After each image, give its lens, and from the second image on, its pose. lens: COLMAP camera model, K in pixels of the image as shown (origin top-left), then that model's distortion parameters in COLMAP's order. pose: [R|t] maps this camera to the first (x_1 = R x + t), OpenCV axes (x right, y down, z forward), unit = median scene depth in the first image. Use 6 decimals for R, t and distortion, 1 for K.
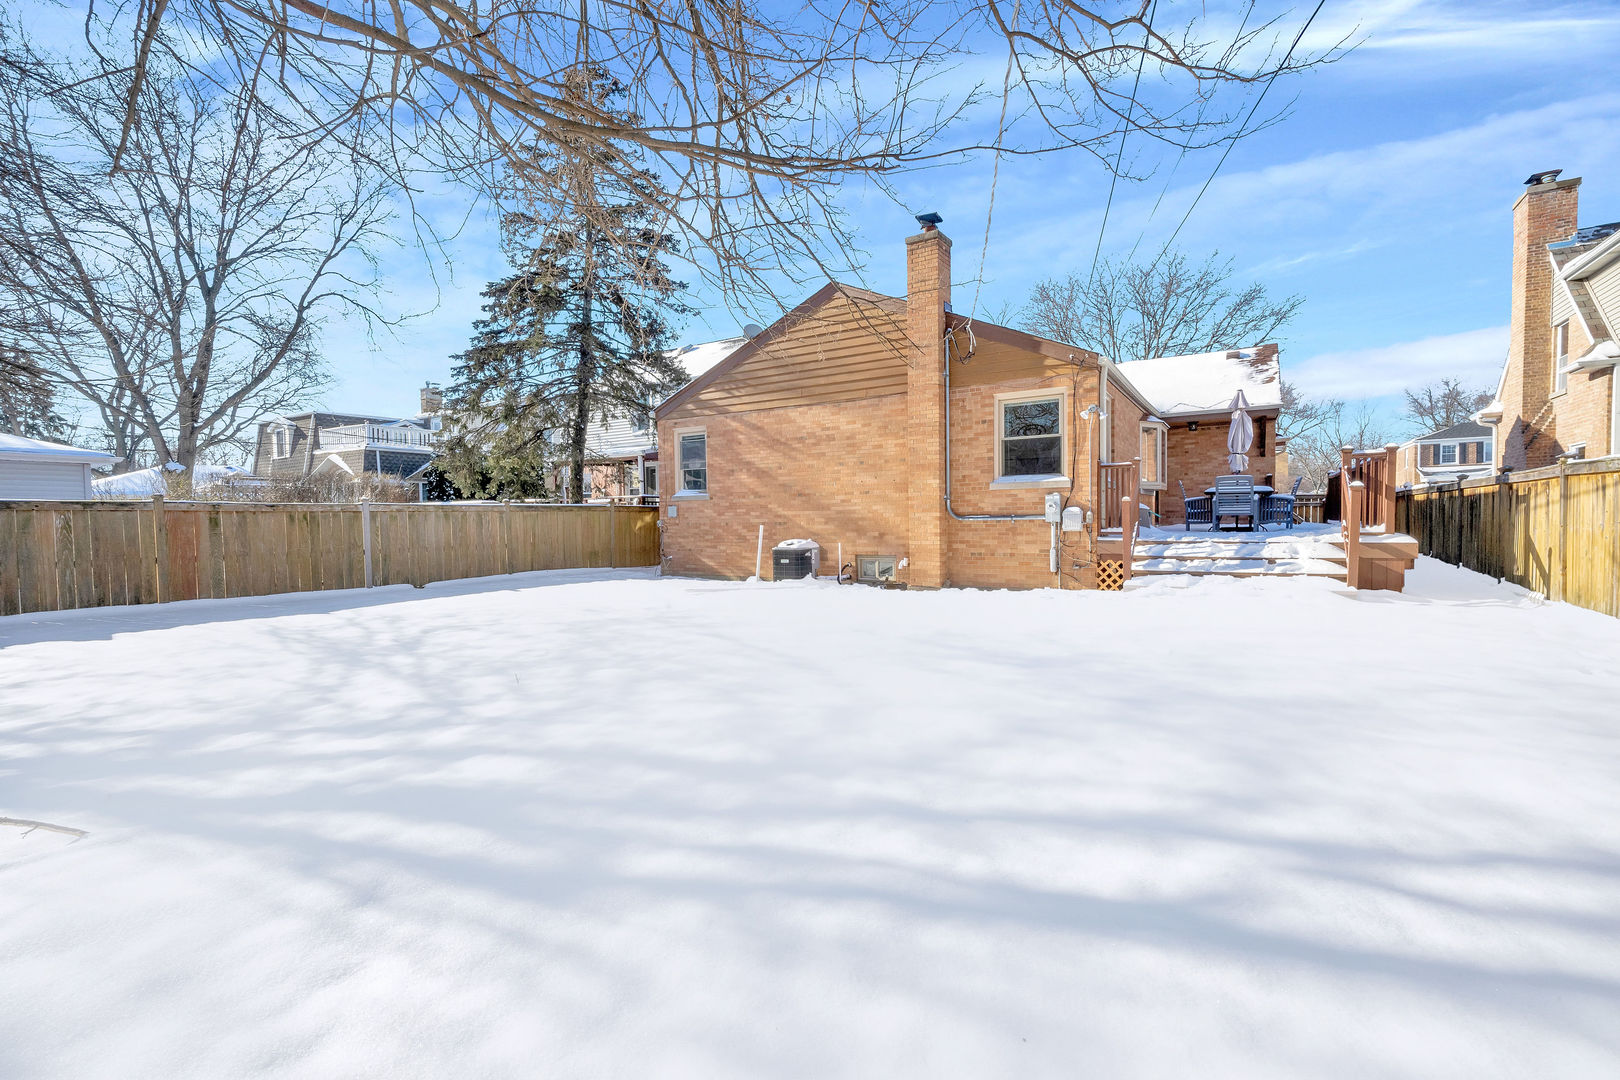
lens RADIAL K [[688.0, 0, 808.5], [0, 688.0, 530.4], [0, 0, 1]] dist [0.002600, 0.000248]
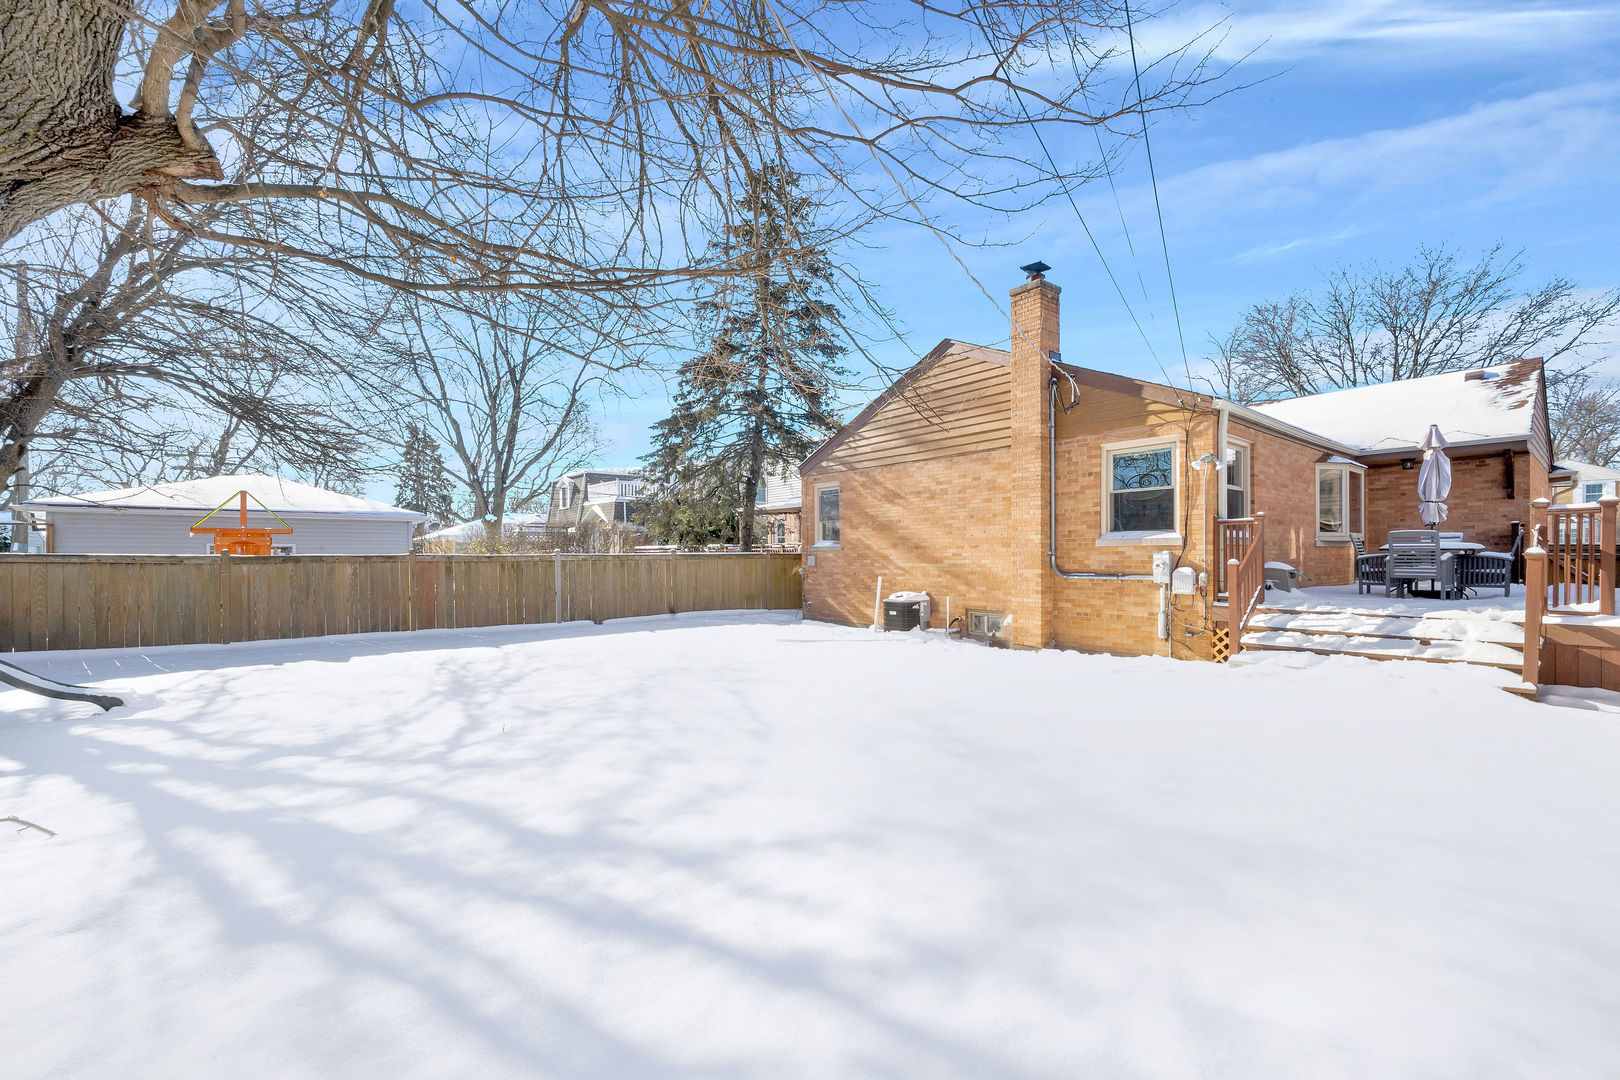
lens RADIAL K [[652.5, 0, 818.2], [0, 652.5, 549.9], [0, 0, 1]] dist [-0.007076, 0.000733]
pose [[0.950030, 0.005038, -0.312116, 0.176525], [-0.012733, 0.999663, -0.022623, -0.028372], [0.311897, 0.025467, 0.949774, 0.036787]]
